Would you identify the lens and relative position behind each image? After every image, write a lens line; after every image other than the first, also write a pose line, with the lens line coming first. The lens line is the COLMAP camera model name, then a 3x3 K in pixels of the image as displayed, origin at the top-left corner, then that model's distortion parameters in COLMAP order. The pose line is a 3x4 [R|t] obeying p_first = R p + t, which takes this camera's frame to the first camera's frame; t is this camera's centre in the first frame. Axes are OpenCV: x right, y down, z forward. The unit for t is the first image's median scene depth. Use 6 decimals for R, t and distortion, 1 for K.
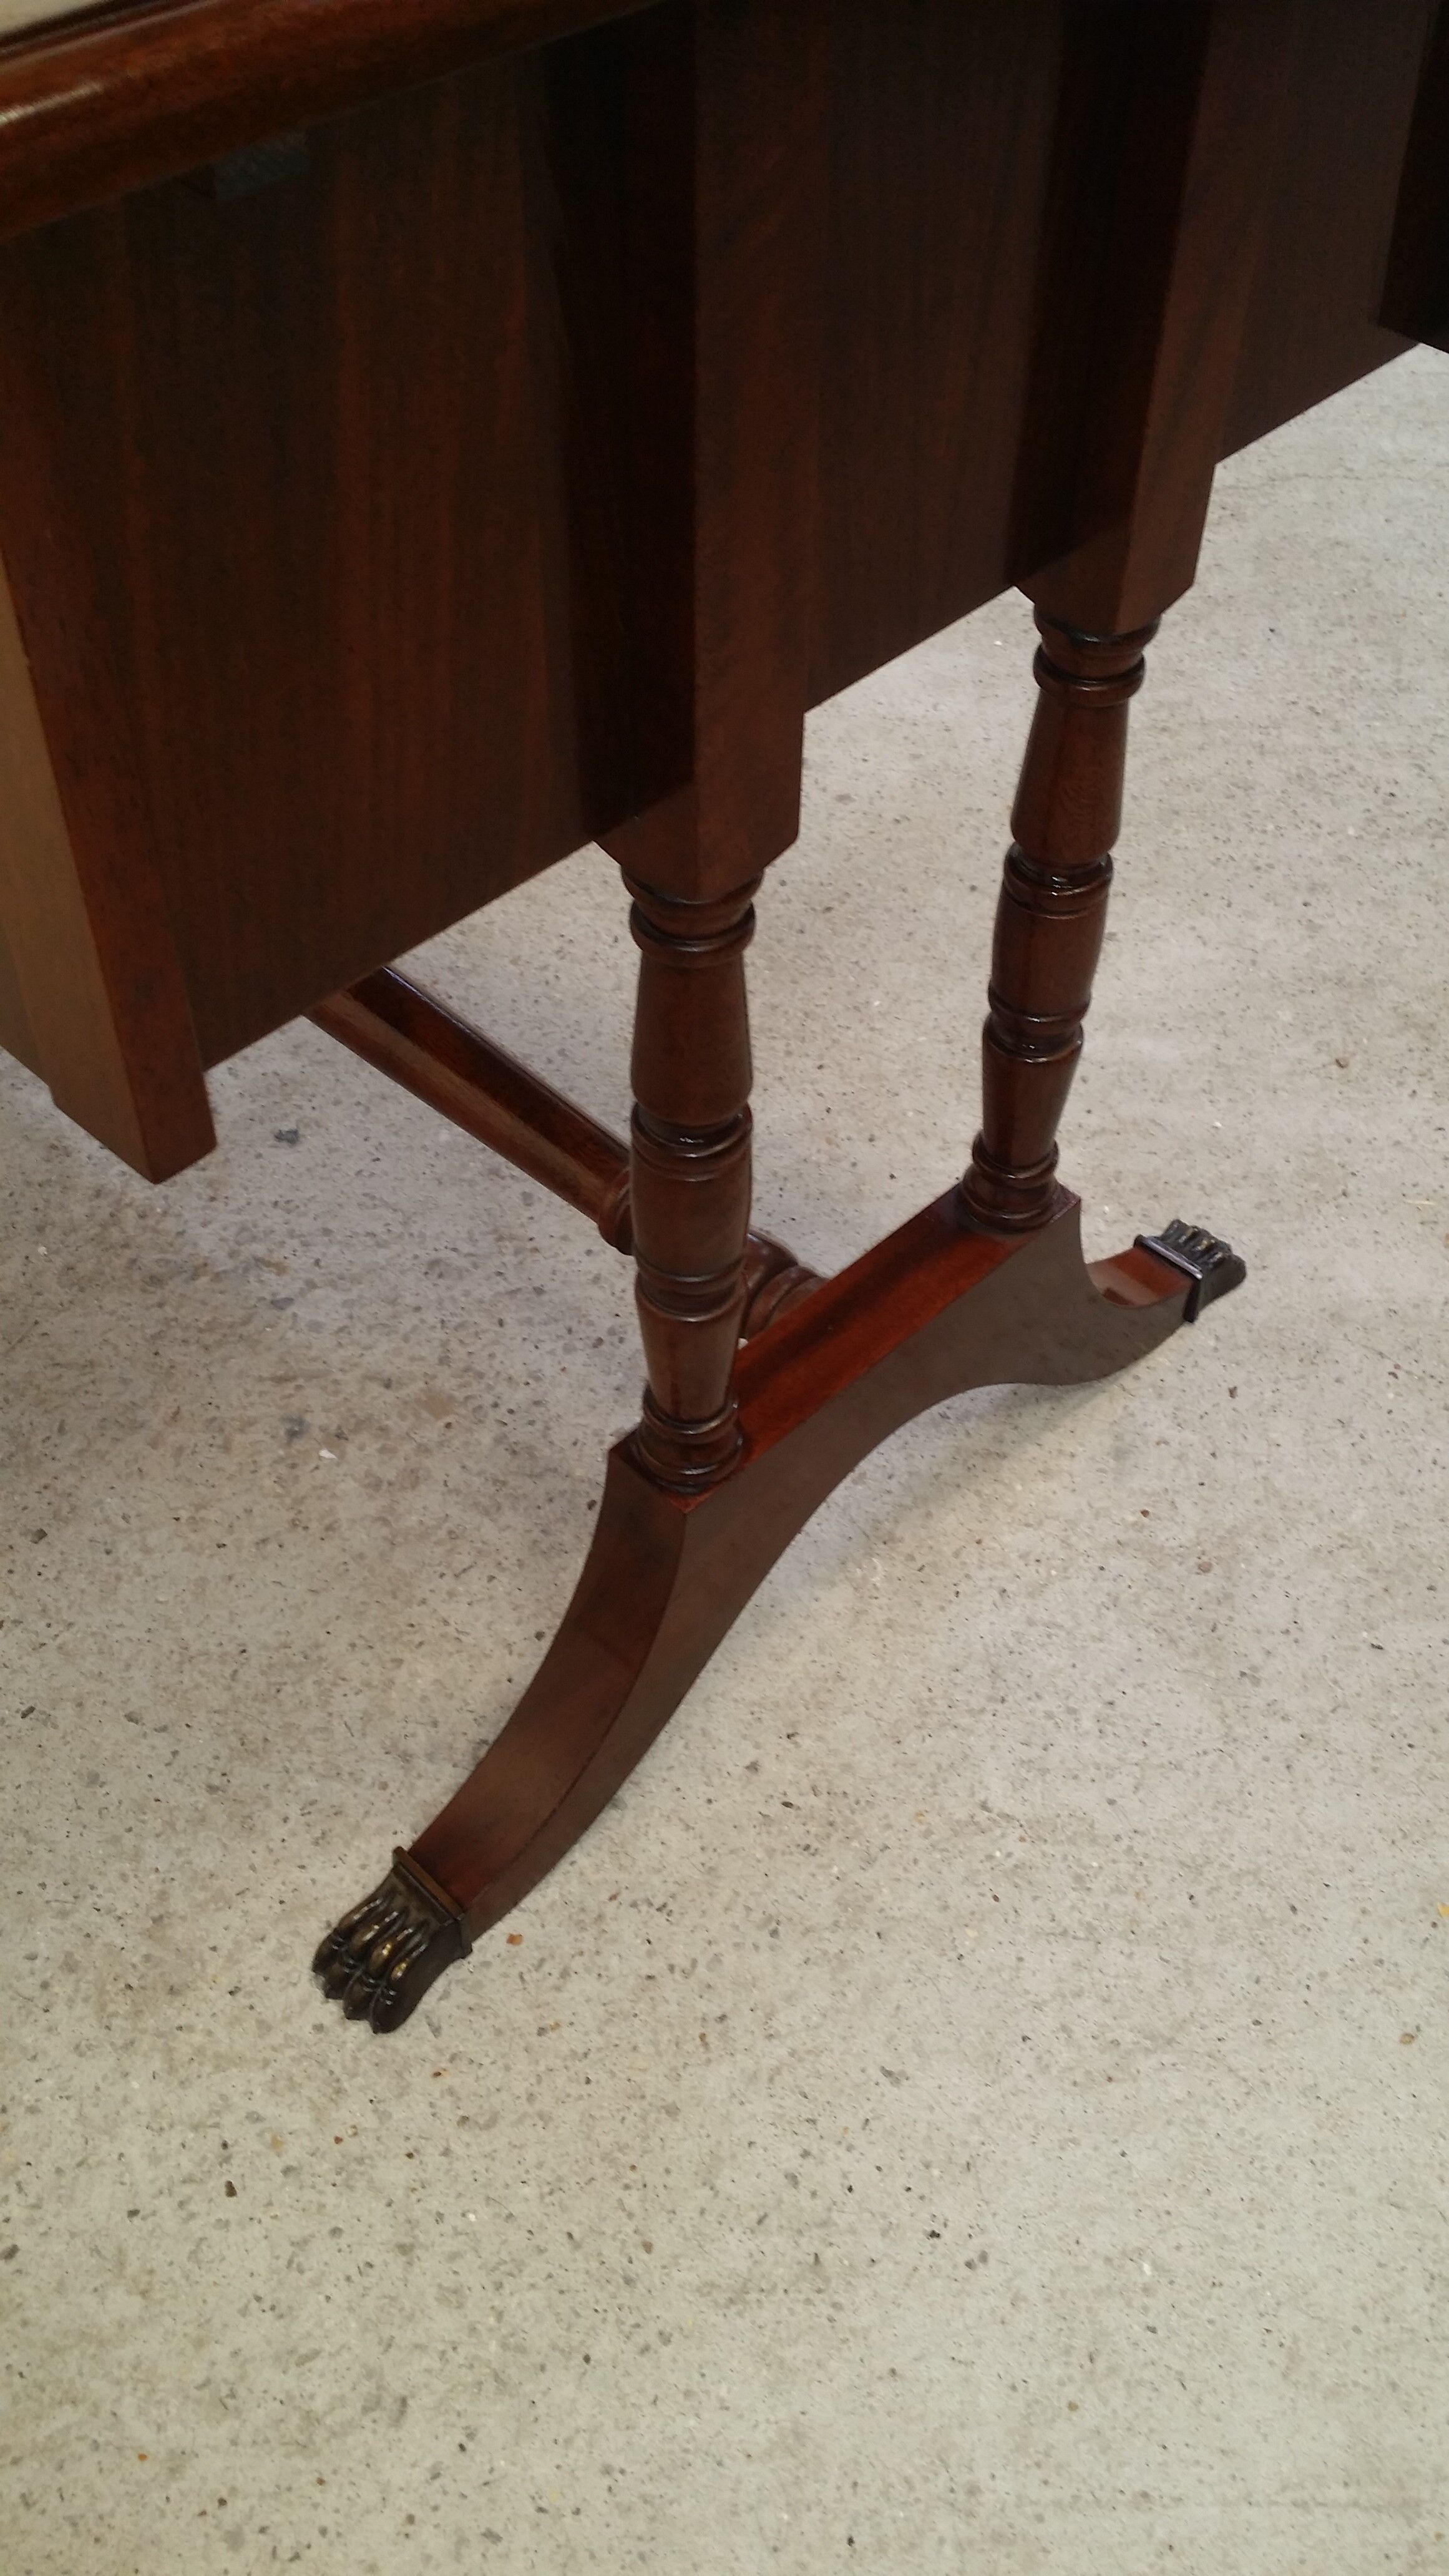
lens RADIAL K [[2325.4, 0, 784.7], [0, 2325.4, 1286.9], [0, 0, 1]] dist [0.126923, -0.307916]
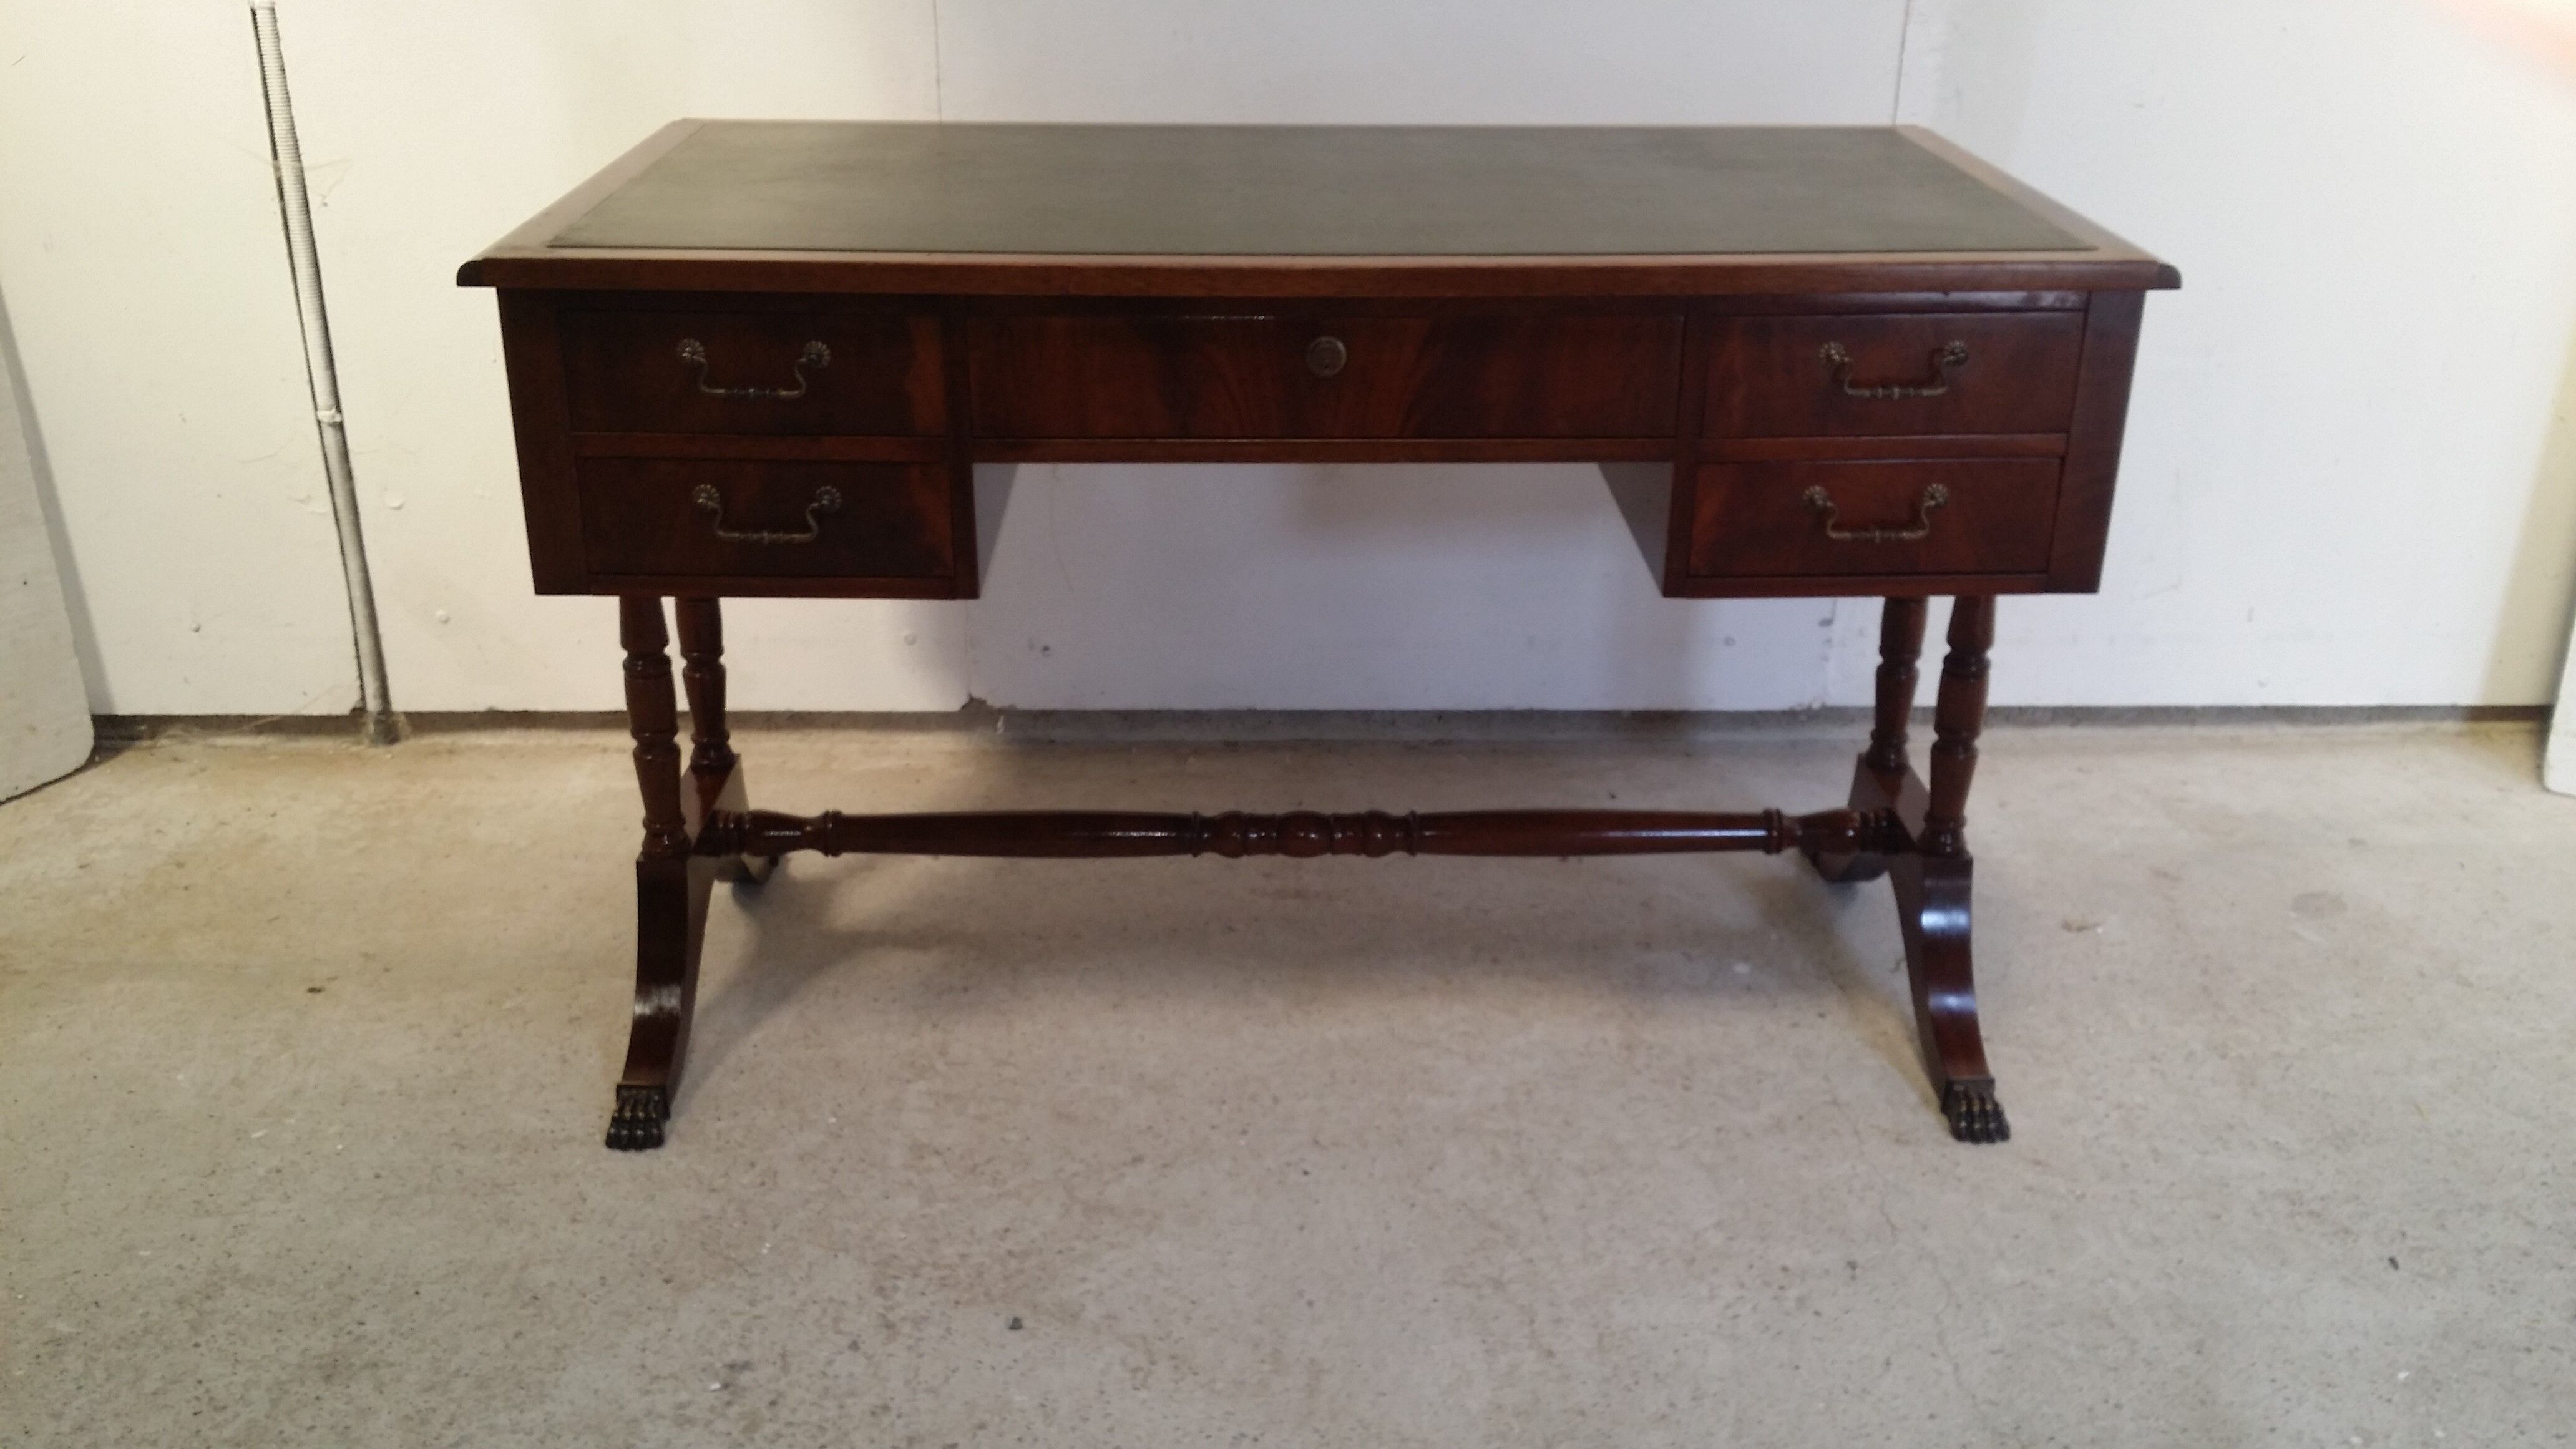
lens RADIAL K [[2338.5, 0, 1294.0], [0, 2338.5, 780.2], [0, 0, 1]] dist [0.119468, -0.281415]
pose [[0.091799, 0.383681, -0.918892, 1.081439], [-0.752318, 0.631278, 0.188431, -0.738383], [0.652373, 0.674001, 0.346601, 0.466157]]
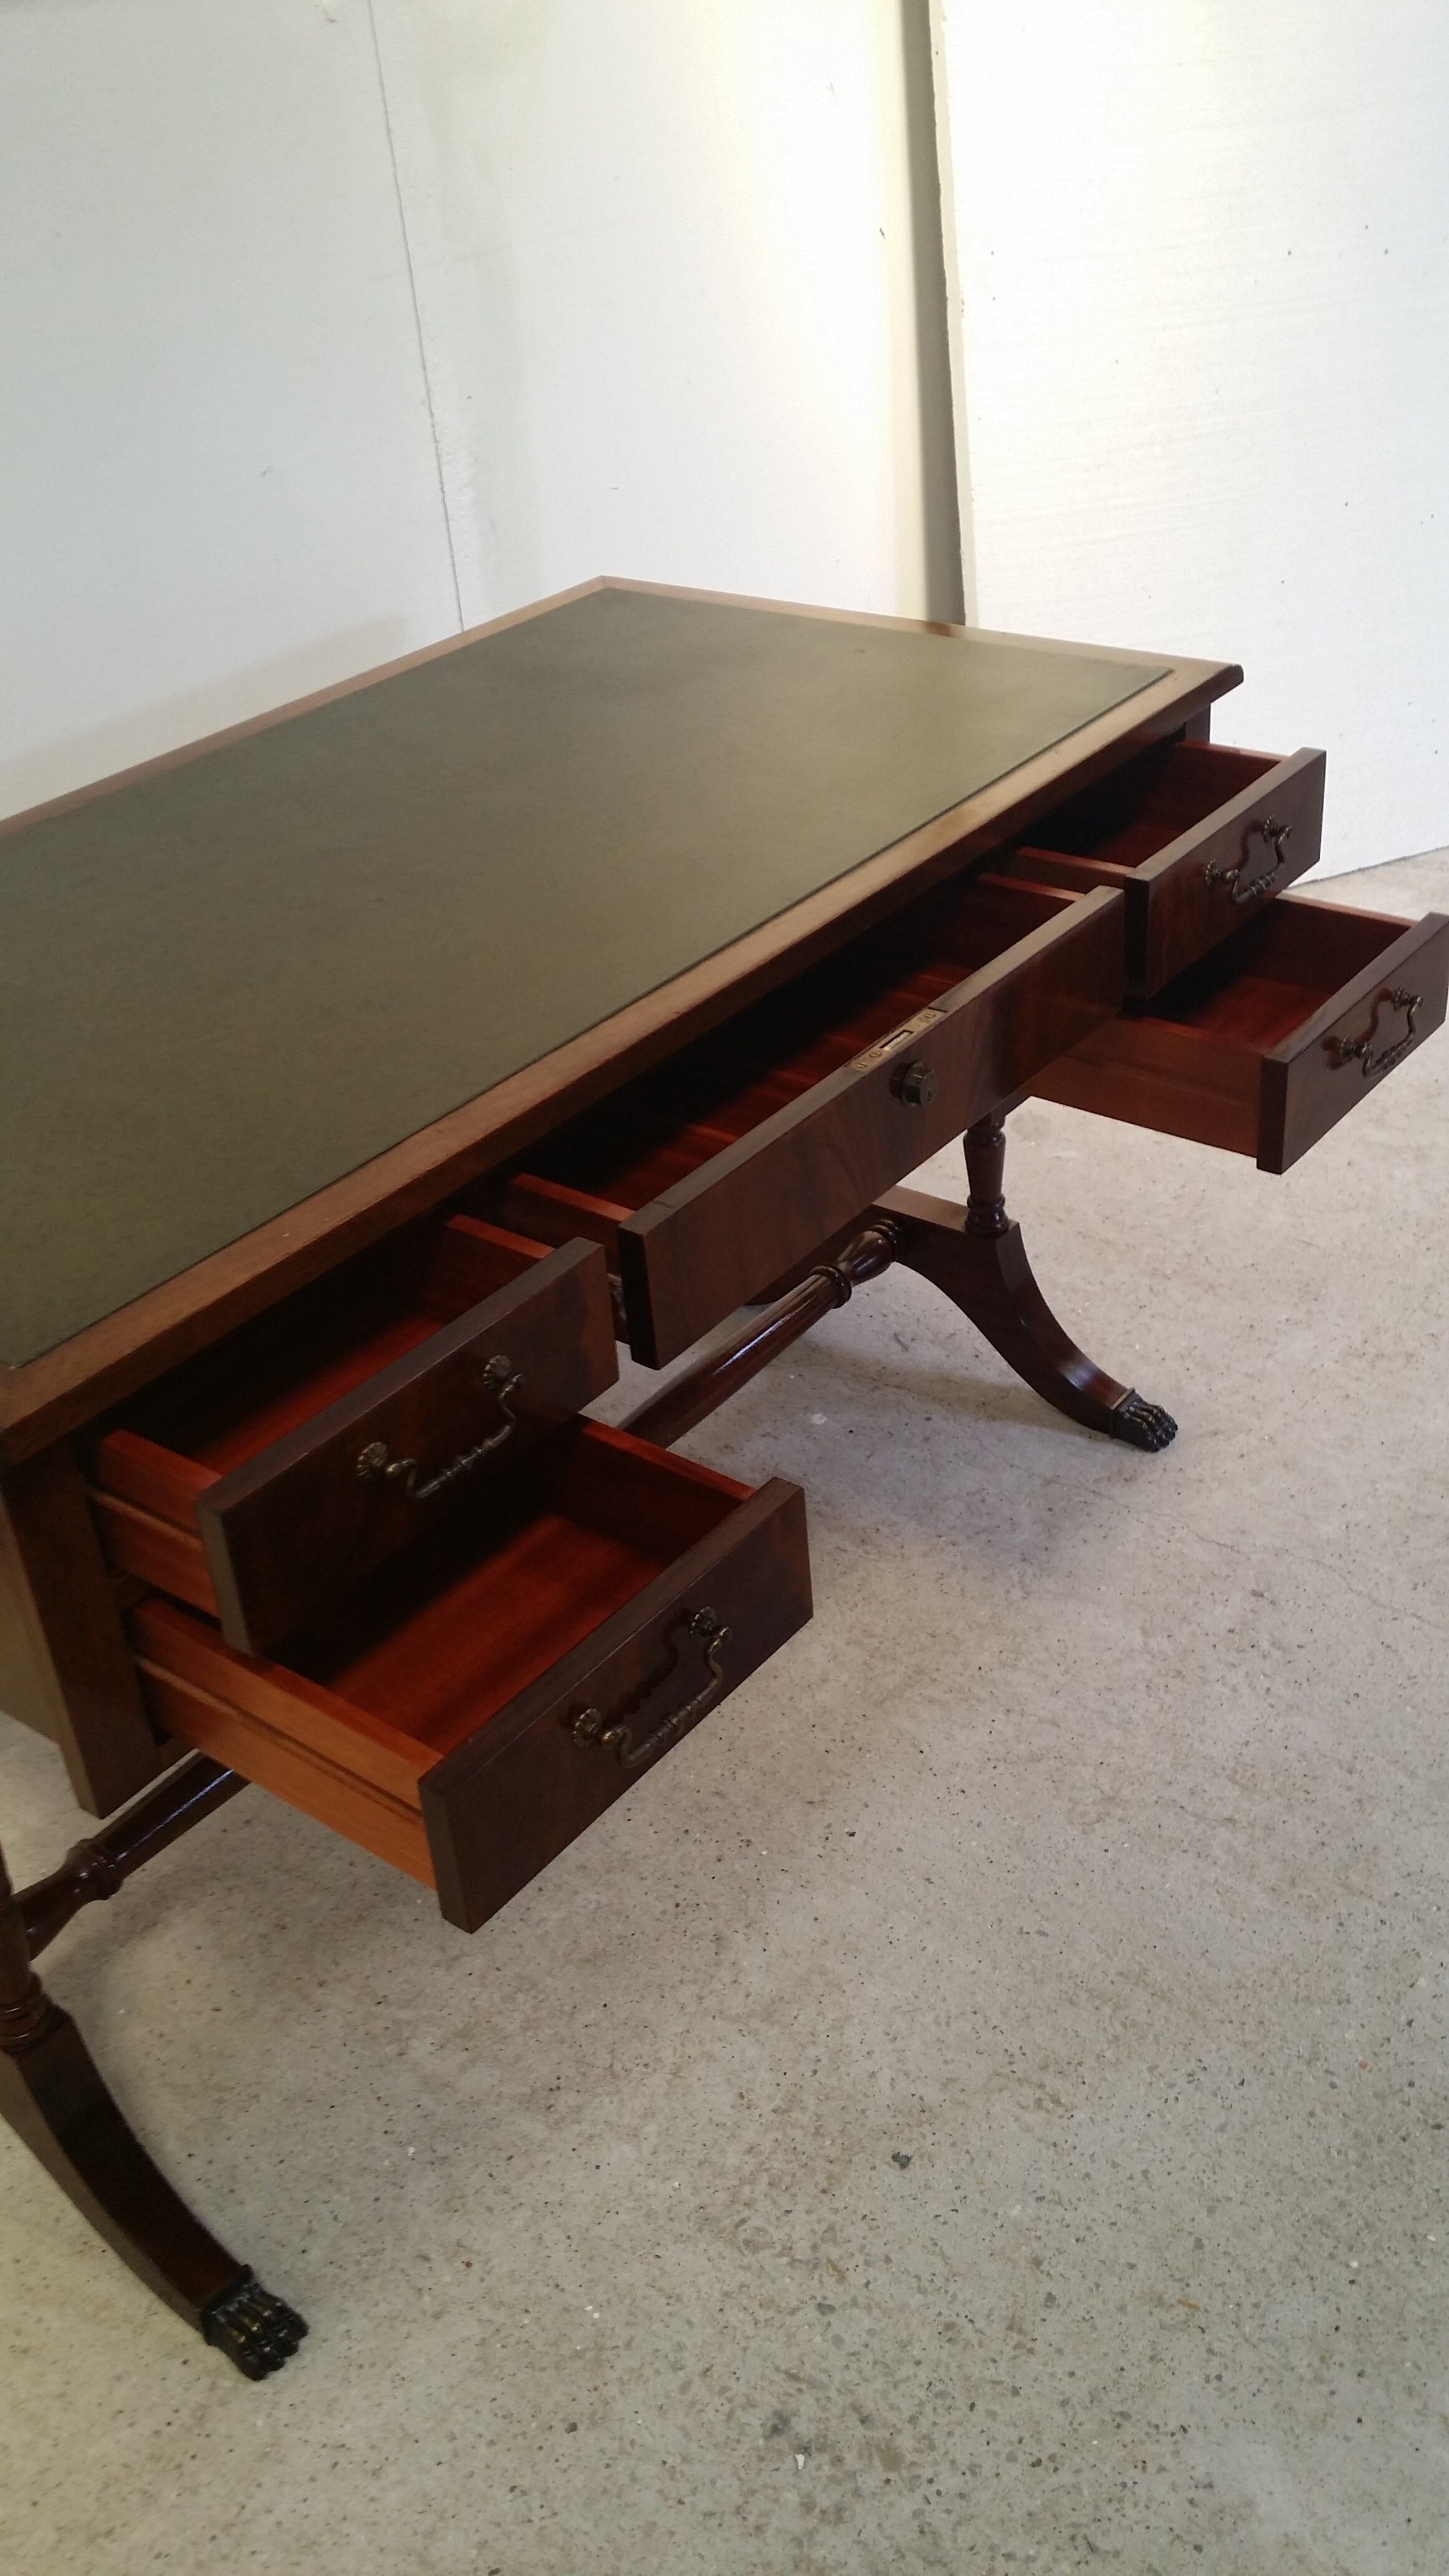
lens RADIAL K [[2344.8, 0, 782.8], [0, 2344.8, 1275.5], [0, 0, 1]] dist [0.111612, -0.257942]
pose [[0.837017, 0.219221, -0.501343, 0.294165], [-0.347882, 0.920421, -0.178337, -0.282275], [0.422351, 0.323679, 0.846671, -0.267182]]
